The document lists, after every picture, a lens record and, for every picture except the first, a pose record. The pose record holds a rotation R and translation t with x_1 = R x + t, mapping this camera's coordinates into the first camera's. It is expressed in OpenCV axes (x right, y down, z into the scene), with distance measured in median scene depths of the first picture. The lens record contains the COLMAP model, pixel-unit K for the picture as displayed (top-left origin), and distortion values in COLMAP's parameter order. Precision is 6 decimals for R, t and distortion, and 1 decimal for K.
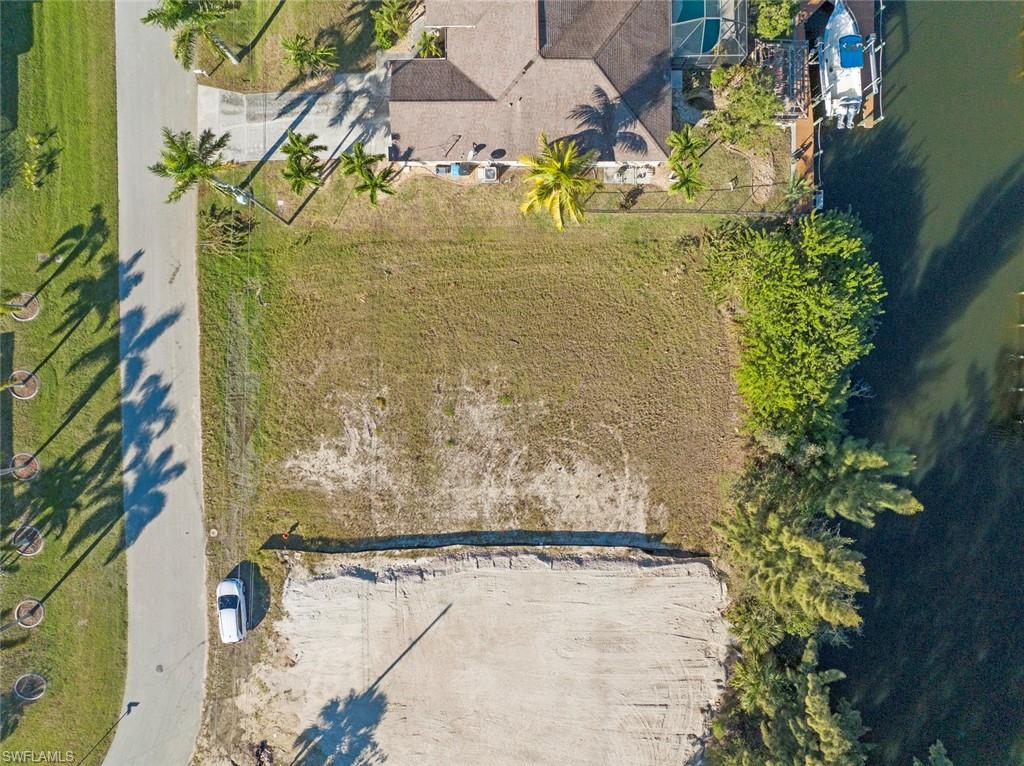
lens RADIAL K [[728.3, 0, 511.7], [0, 728.3, 369.3], [0, 0, 1]] dist [0.001515, -0.052759]
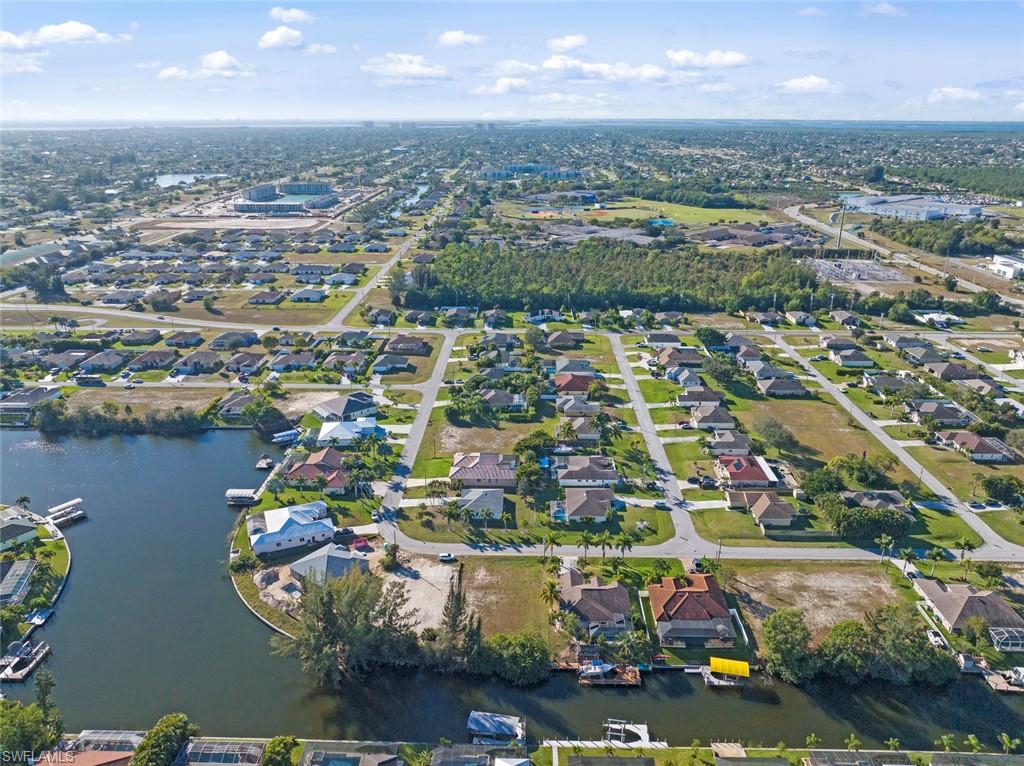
lens RADIAL K [[728.3, 0, 511.7], [0, 728.3, 369.3], [0, 0, 1]] dist [0.001515, -0.052759]
pose [[-0.036258, 0.328707, -0.943736, 3.042430], [-0.998802, -0.042981, 0.023403, -0.075488], [-0.032870, 0.943453, 0.329871, -1.305319]]
